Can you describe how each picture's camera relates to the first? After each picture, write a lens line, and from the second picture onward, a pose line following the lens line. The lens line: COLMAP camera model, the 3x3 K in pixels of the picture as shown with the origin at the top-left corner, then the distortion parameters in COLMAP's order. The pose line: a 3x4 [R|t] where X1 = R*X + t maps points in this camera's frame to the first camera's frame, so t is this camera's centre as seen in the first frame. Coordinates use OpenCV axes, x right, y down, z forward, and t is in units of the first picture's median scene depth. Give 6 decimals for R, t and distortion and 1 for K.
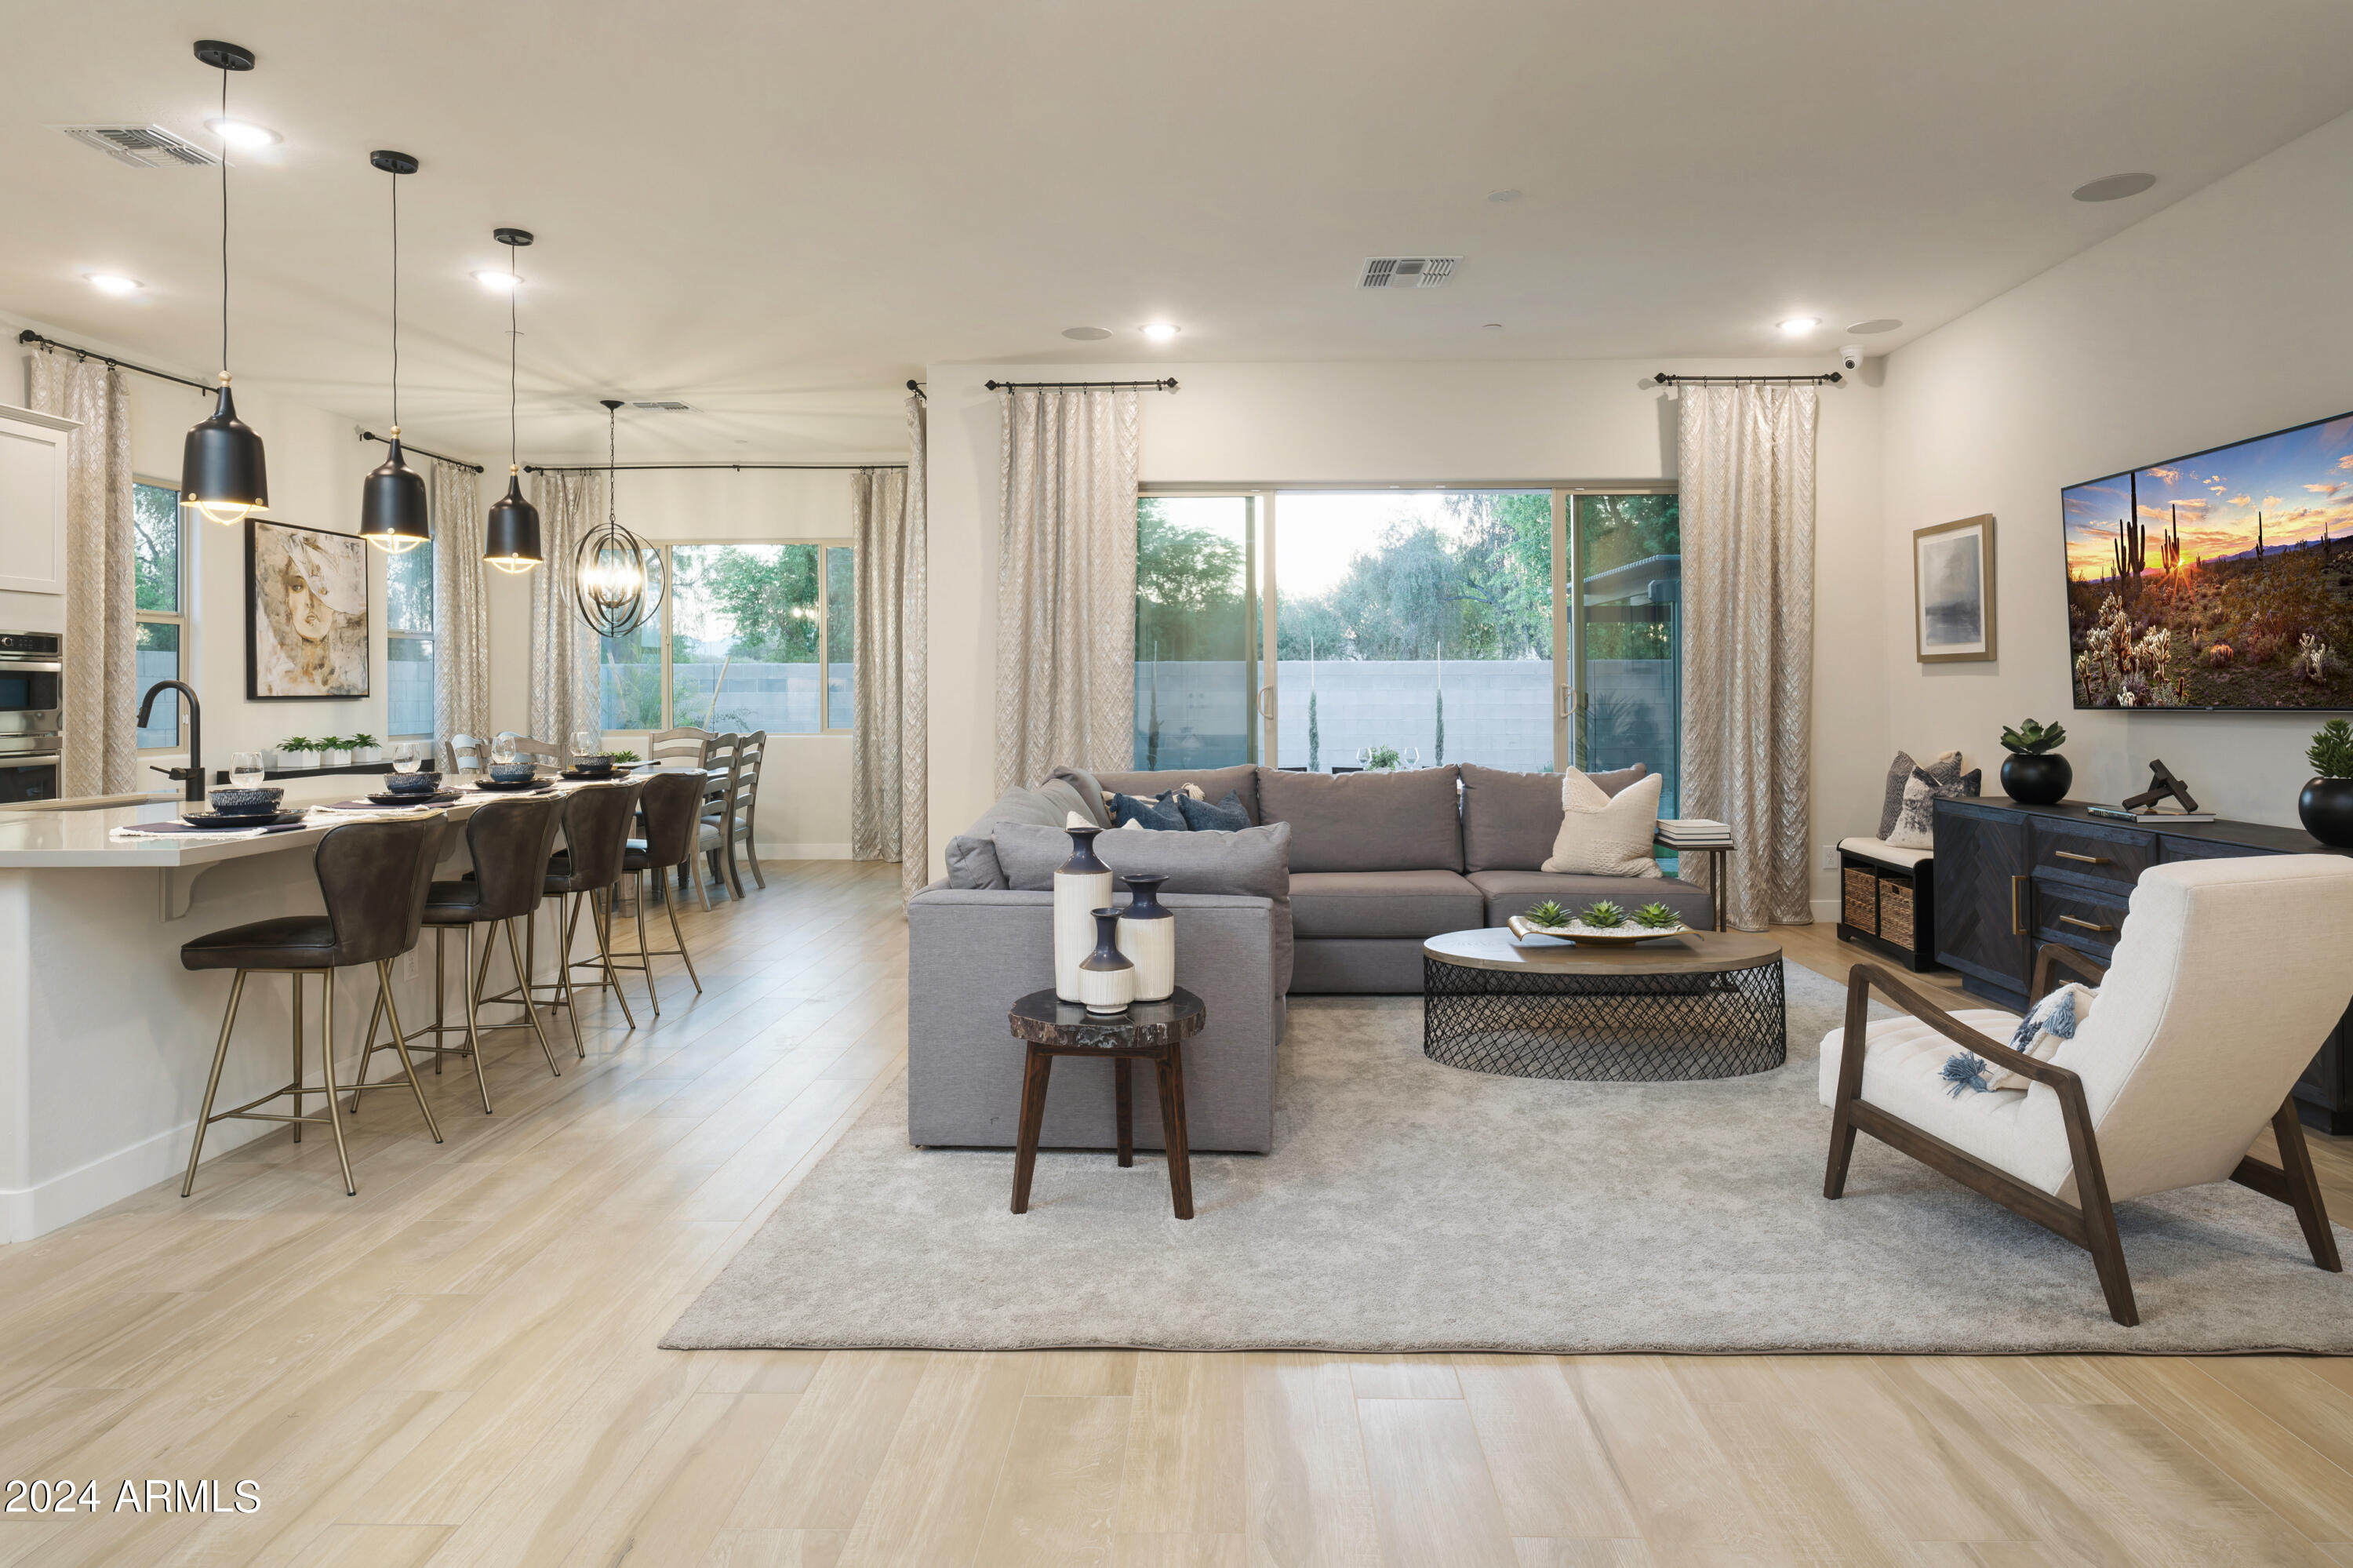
lens RADIAL K [[1372.9, 0, 1208.5], [0, 1372.9, 682.5], [0, 0, 1]] dist [-0.001350, 0.001733]
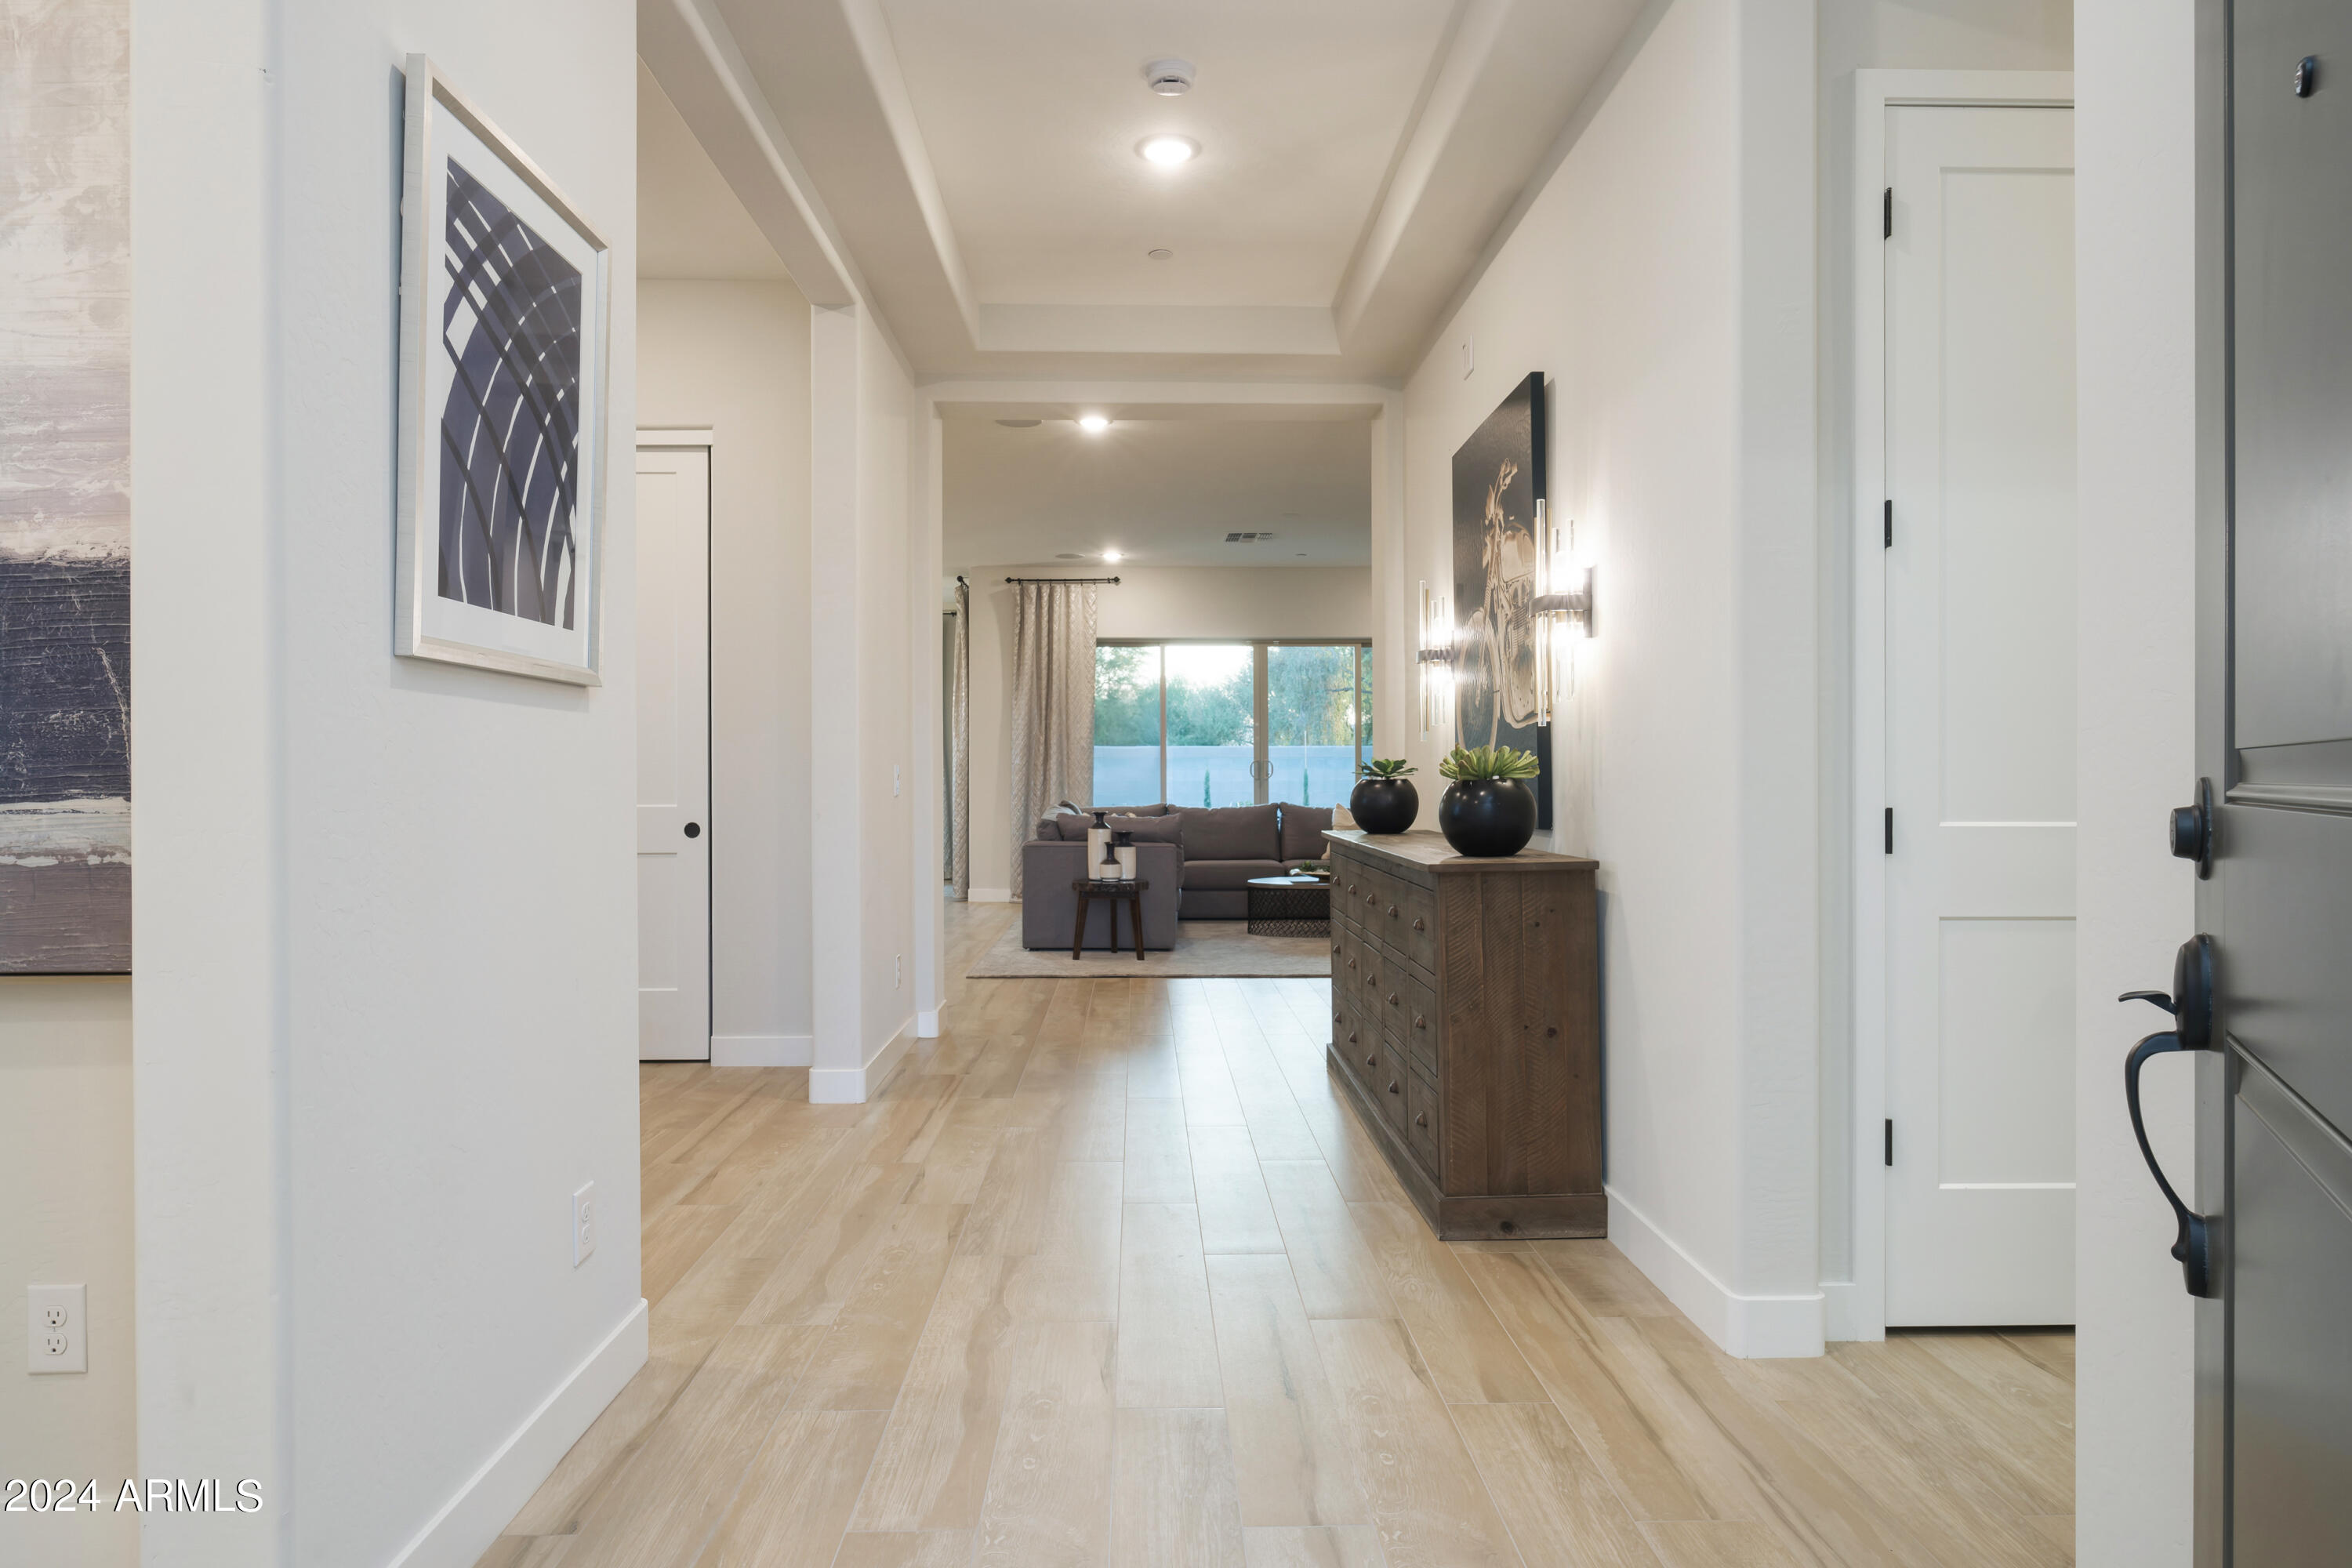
lens RADIAL K [[1379.5, 0, 1171.2], [0, 1379.5, 790.7], [0, 0, 1]] dist [-0.003762, 0.003991]
pose [[0.999079, 0.001947, 0.042873, -0.034203], [-0.002654, 0.999861, 0.016439, 0.013222], [-0.042835, -0.016538, 0.998945, -0.754716]]
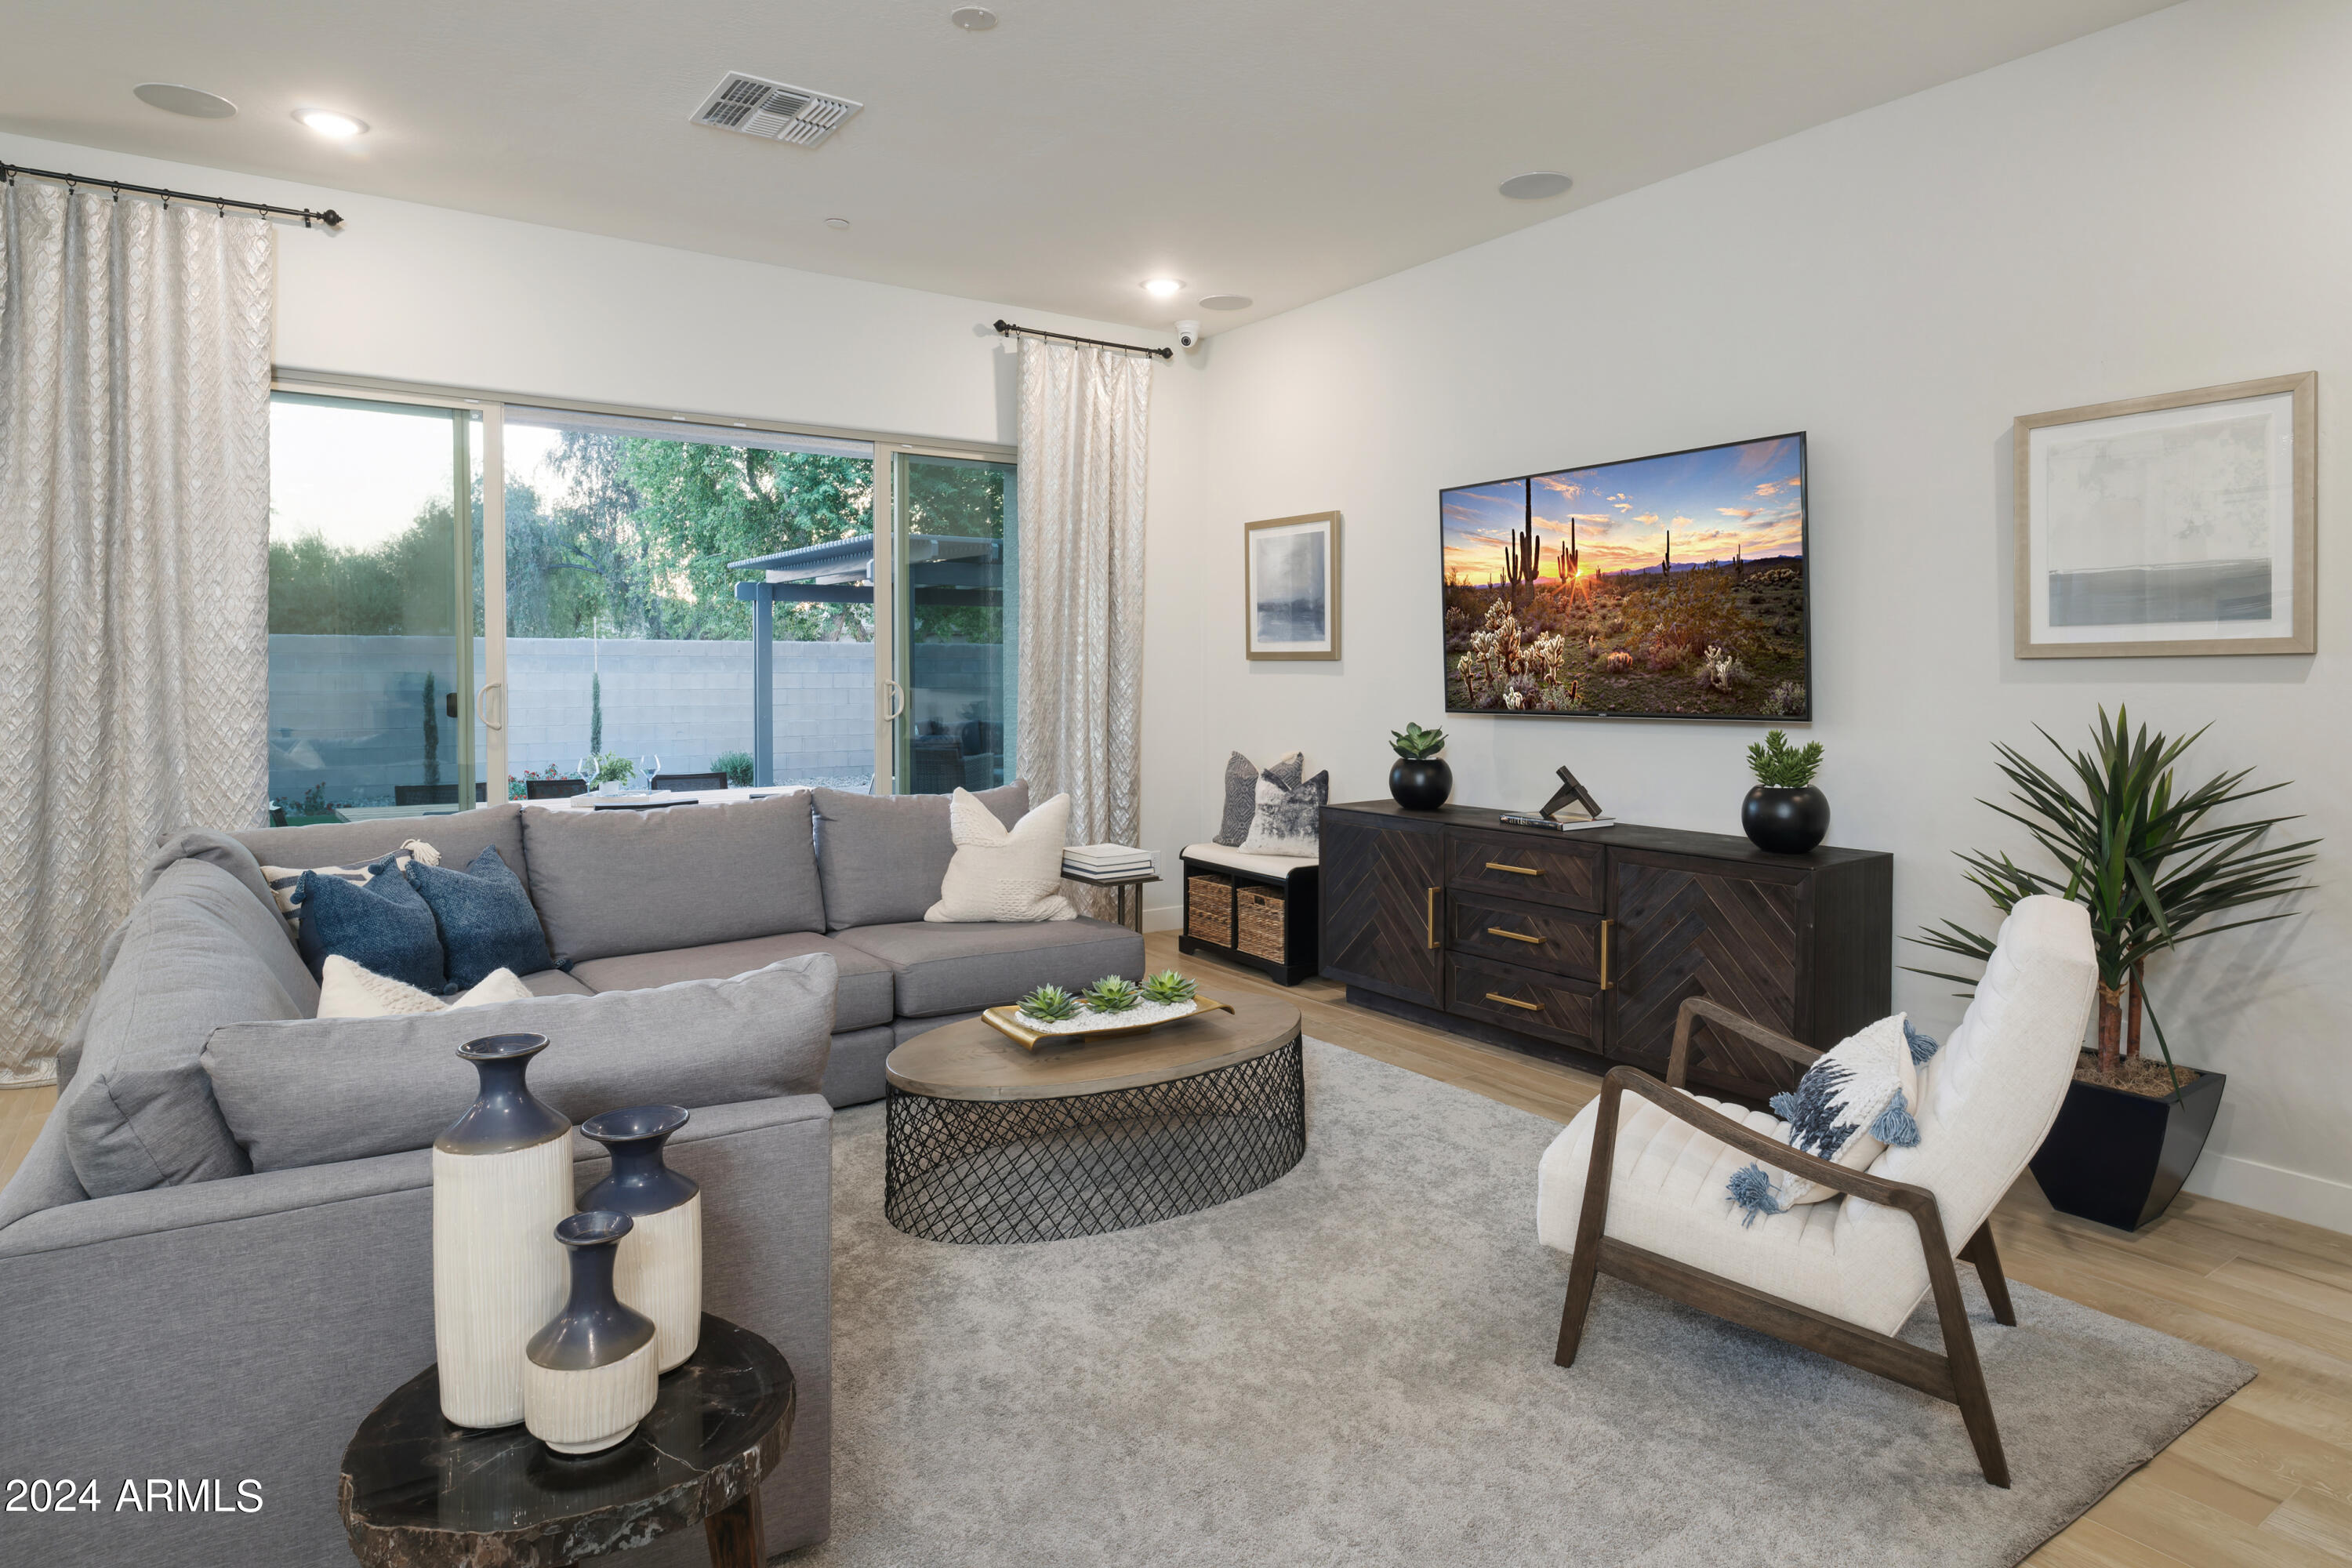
lens RADIAL K [[1372.2, 0, 1208.8], [0, 1372.2, 701.4], [0, 0, 1]] dist [-0.001350, 0.001733]
pose [[0.806201, -0.008069, 0.591587, -0.085184], [-0.010614, 0.999549, 0.028098, -0.012560], [-0.591547, -0.028932, 0.805751, 0.240137]]
